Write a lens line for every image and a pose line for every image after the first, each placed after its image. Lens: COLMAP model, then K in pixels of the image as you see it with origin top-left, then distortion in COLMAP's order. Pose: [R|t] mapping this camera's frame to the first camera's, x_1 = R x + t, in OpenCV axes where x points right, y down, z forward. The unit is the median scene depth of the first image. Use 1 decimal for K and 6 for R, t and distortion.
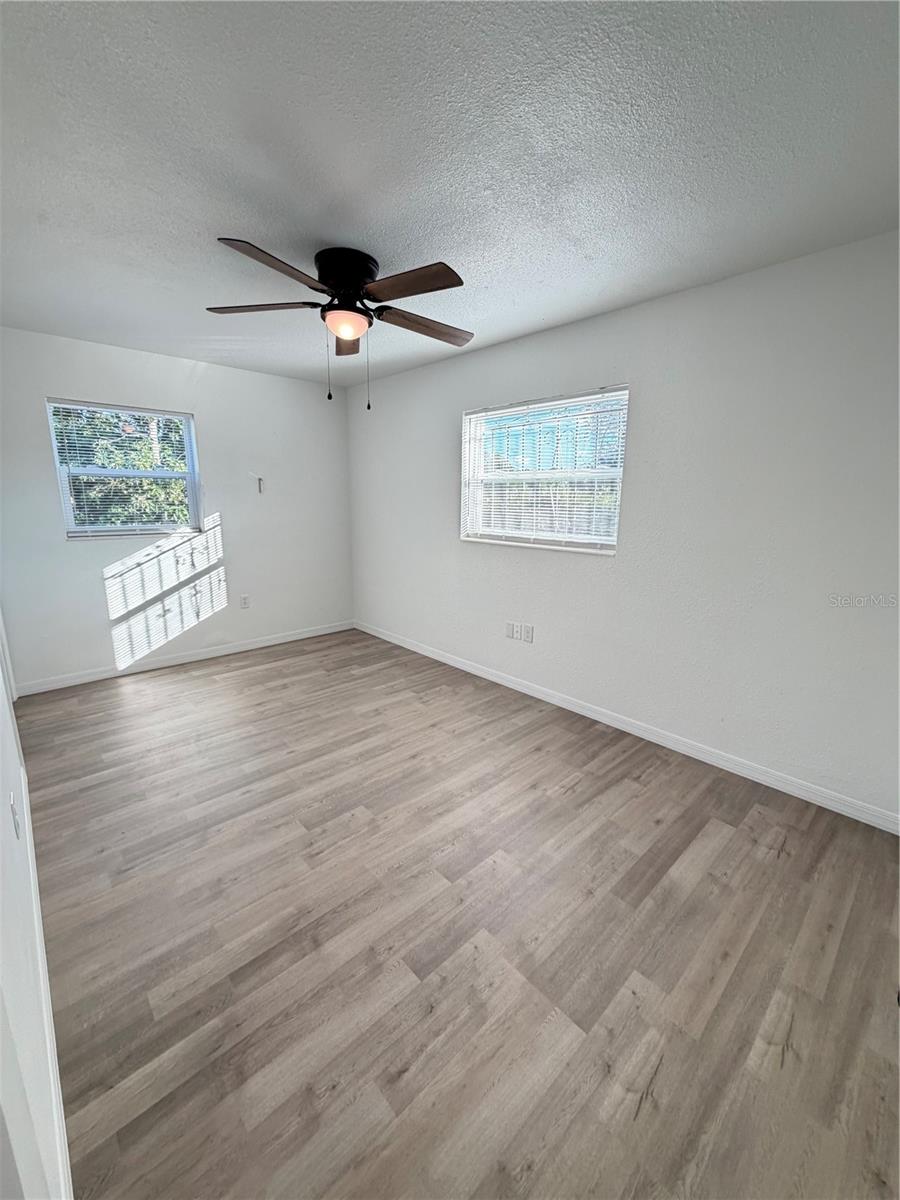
lens RADIAL K [[477.9, 0, 447.5], [0, 477.9, 594.4], [0, 0, 1]] dist [-0.000102, 0.000163]
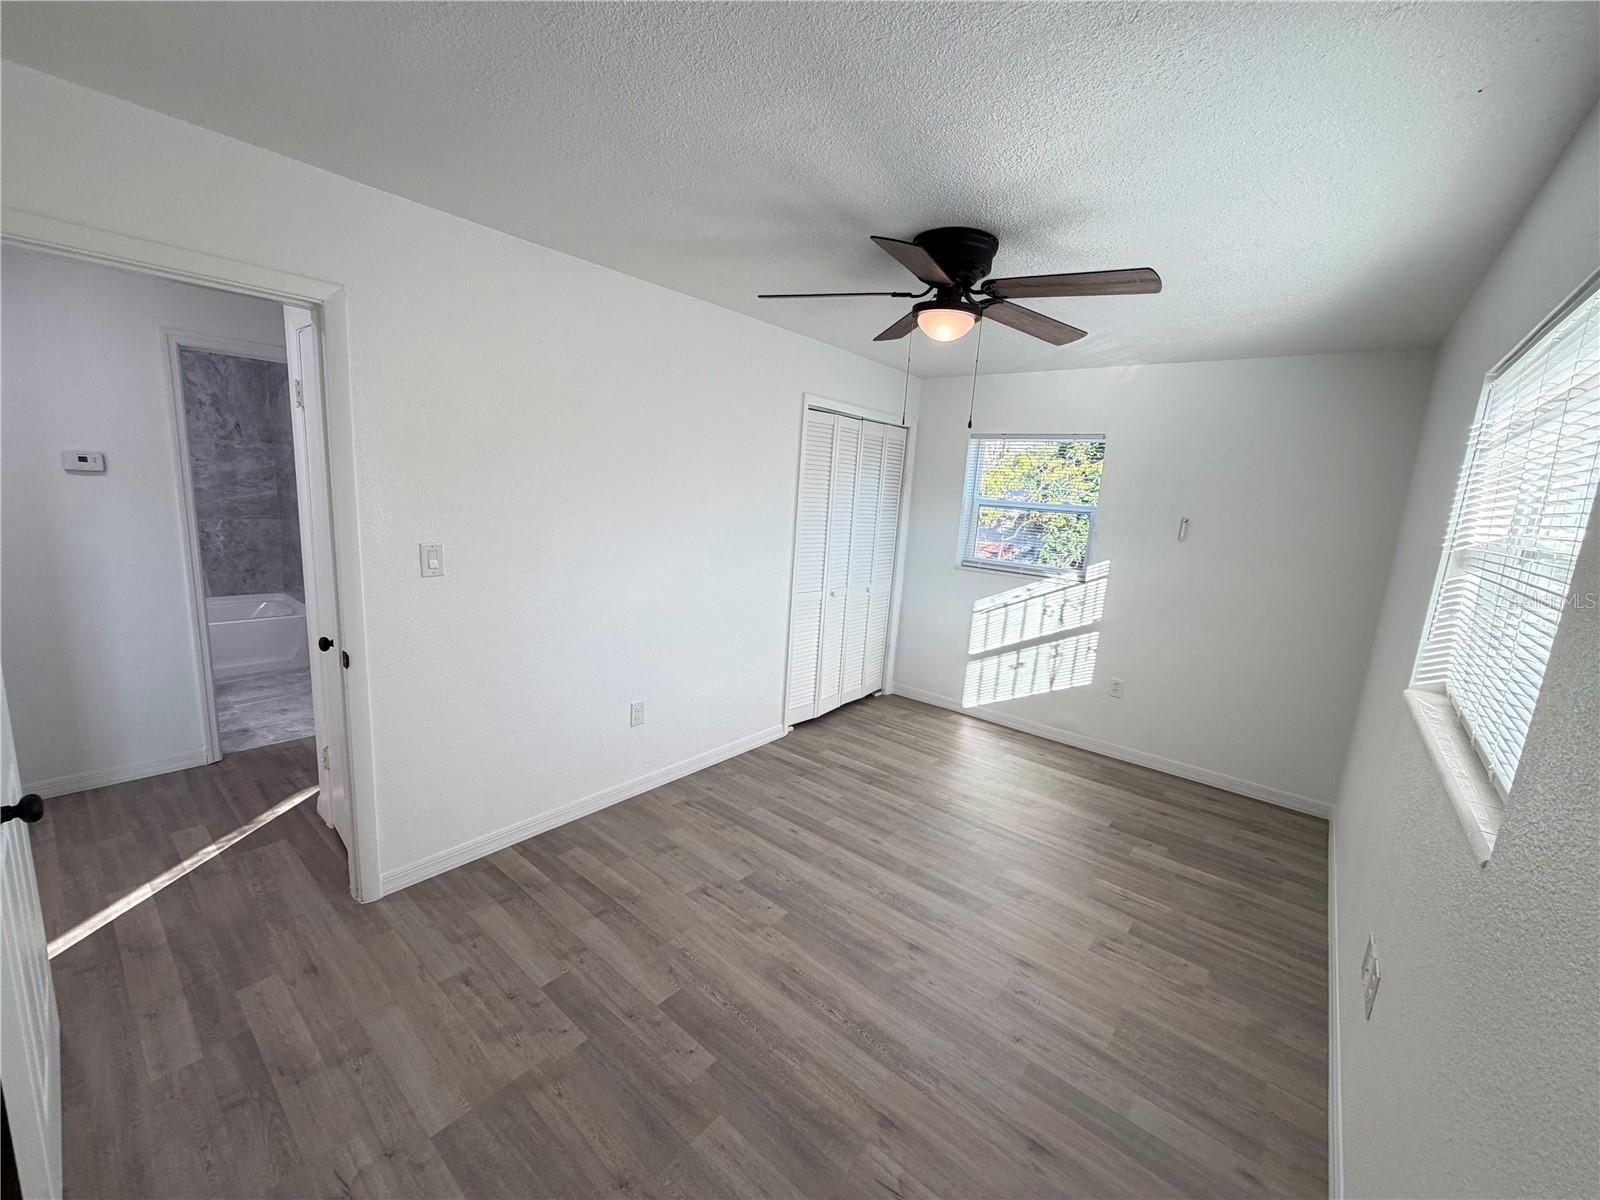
lens RADIAL K [[637.3, 0, 798.9], [0, 637.3, 595.7], [0, 0, 1]] dist [-0.000102, 0.000163]
pose [[0.134218, 0.166775, -0.976817, 0.545817], [-0.261207, 0.956829, 0.127471, -0.150434], [0.955906, 0.238042, 0.171987, 0.480210]]
